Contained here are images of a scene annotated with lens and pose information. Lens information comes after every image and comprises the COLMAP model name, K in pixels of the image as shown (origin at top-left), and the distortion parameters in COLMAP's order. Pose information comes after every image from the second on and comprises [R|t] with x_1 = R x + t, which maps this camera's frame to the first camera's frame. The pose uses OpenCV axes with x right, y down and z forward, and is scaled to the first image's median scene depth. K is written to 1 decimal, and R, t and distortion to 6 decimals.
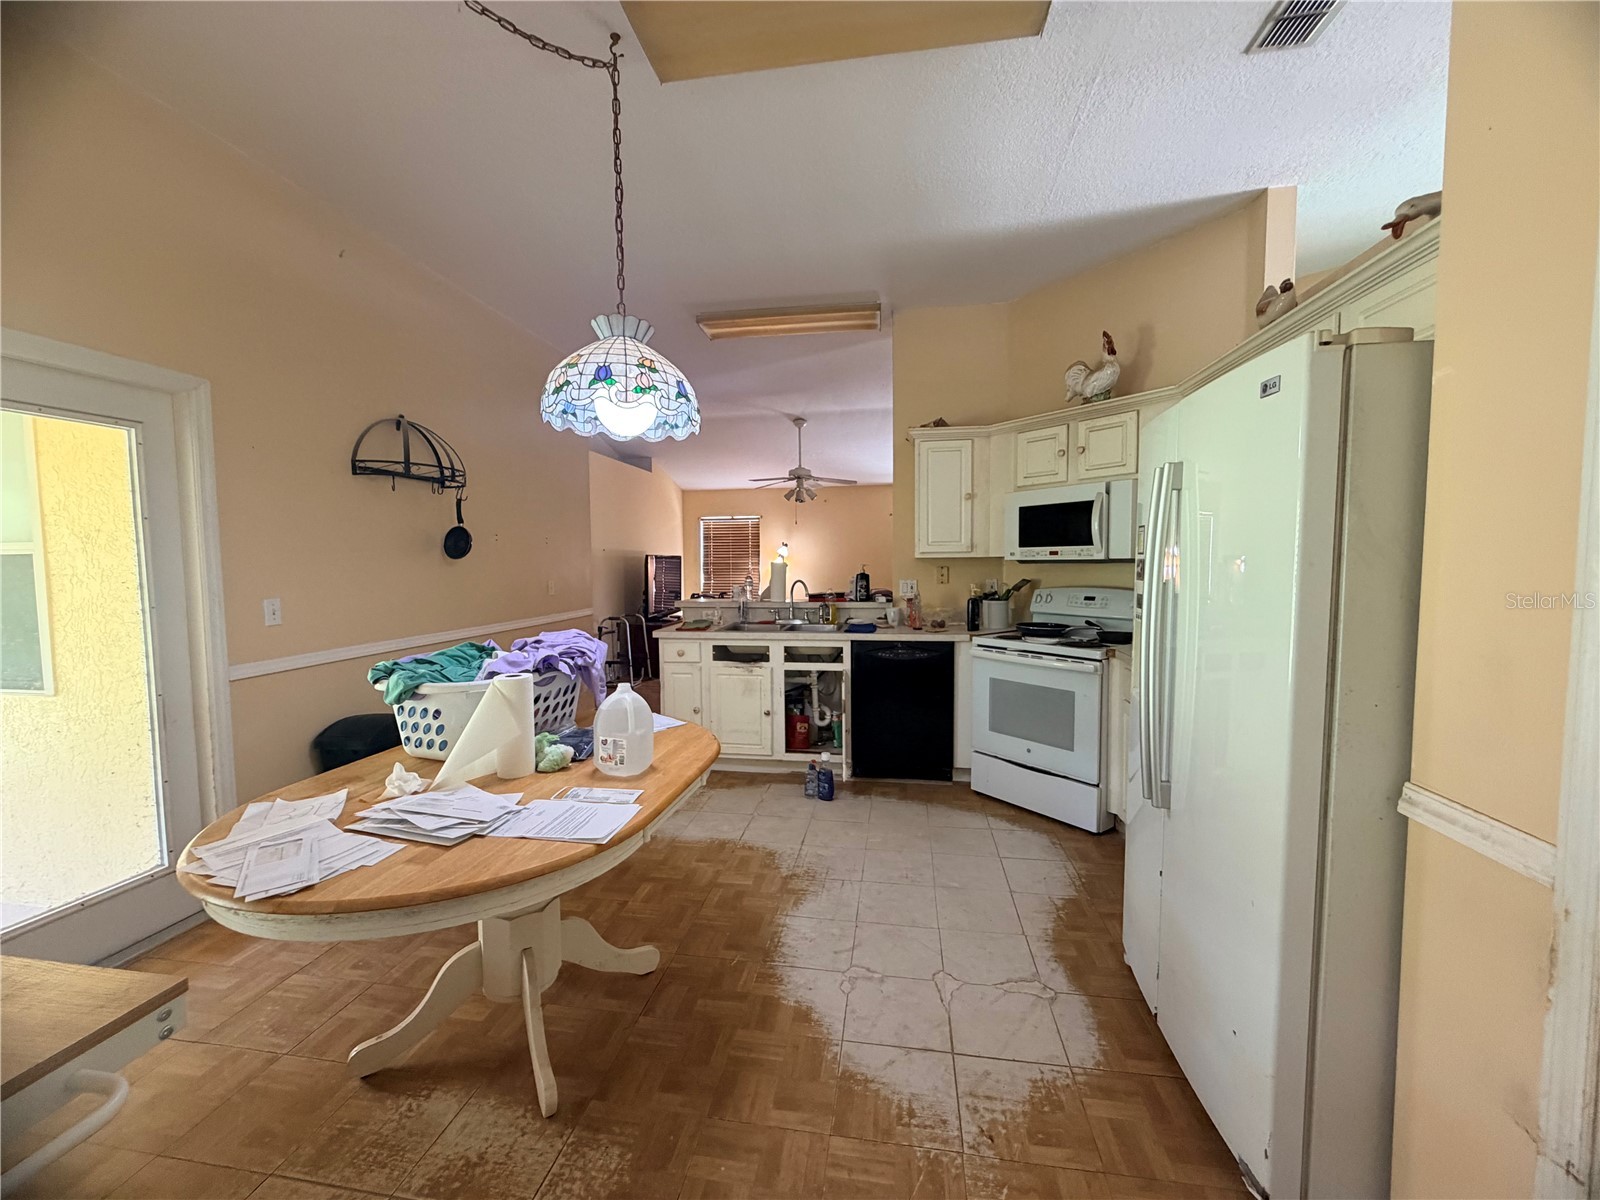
lens RADIAL K [[644.5, 0, 798.4], [0, 644.5, 600.8], [0, 0, 1]] dist [-0.000199, 0.000010]
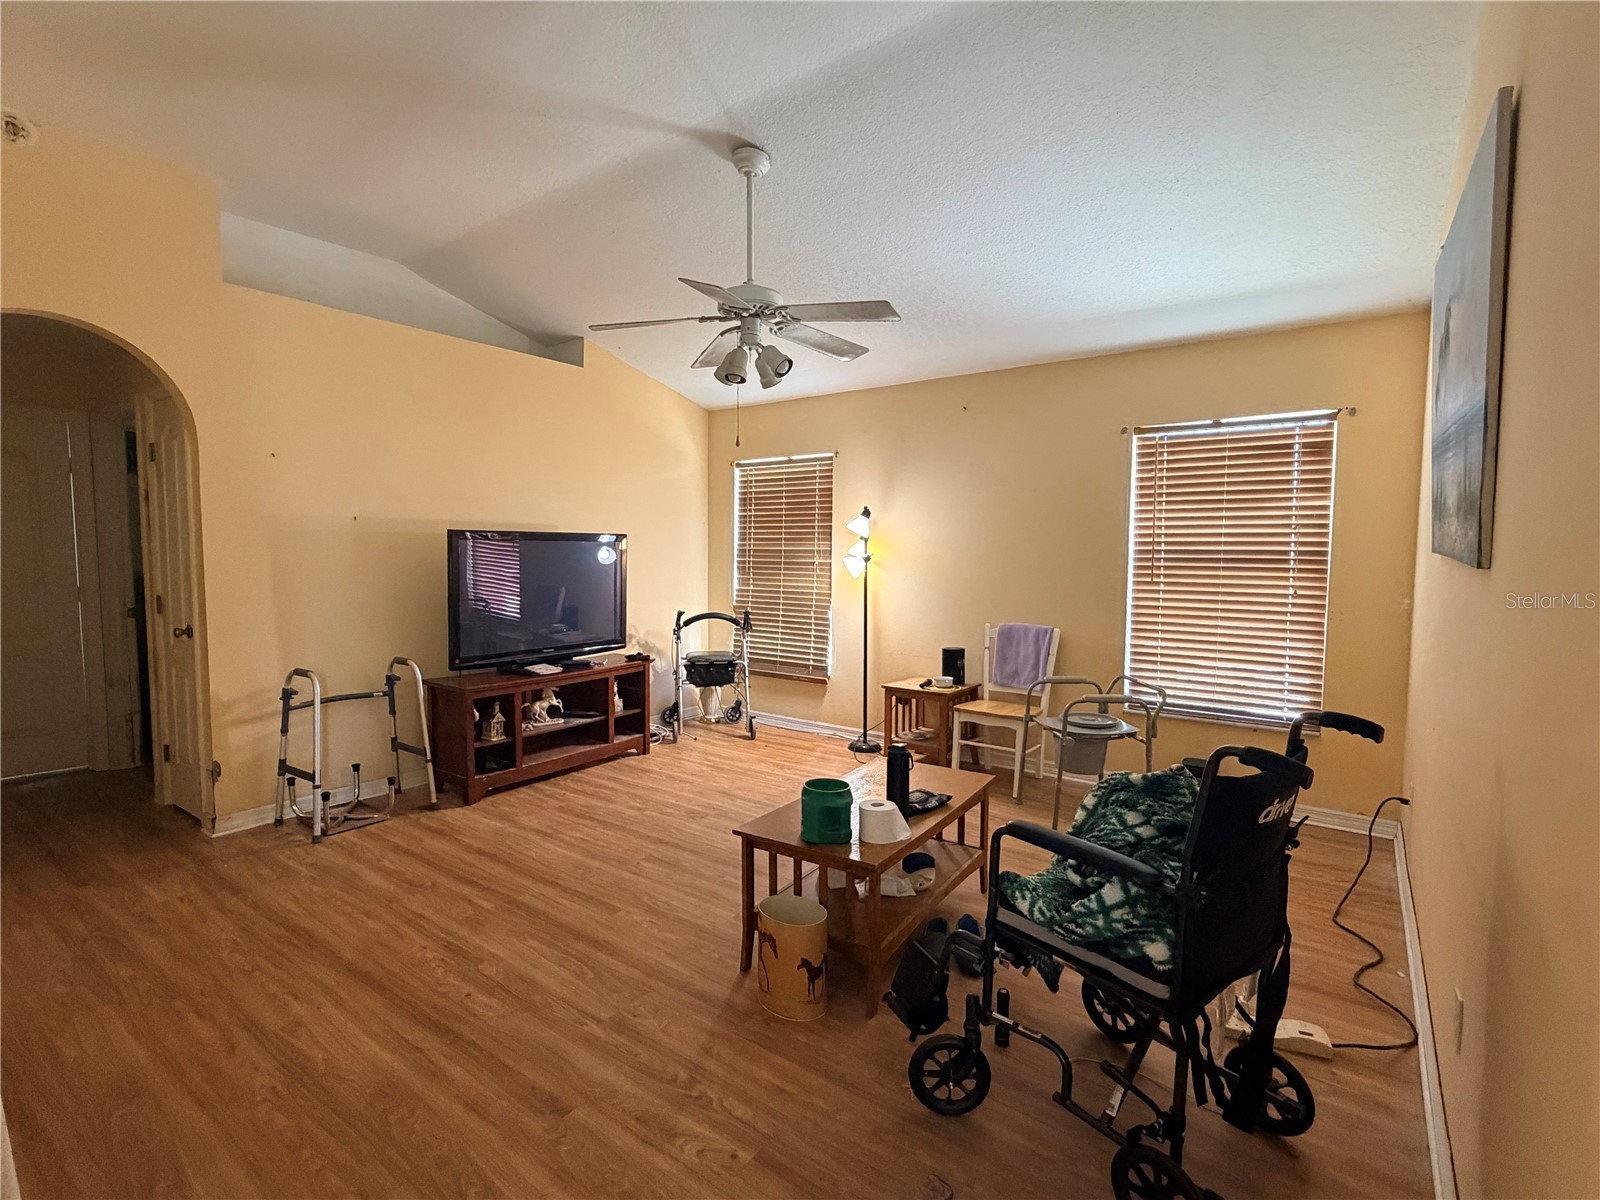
lens RADIAL K [[759.6, 0, 799.6], [0, 759.6, 595.5], [0, 0, 1]] dist [0.003642, -0.000620]
pose [[0.890446, 0.041222, -0.453217, 0.172055], [-0.038437, 0.999143, 0.015357, -0.034403], [0.453462, 0.003746, 0.891268, 0.492169]]
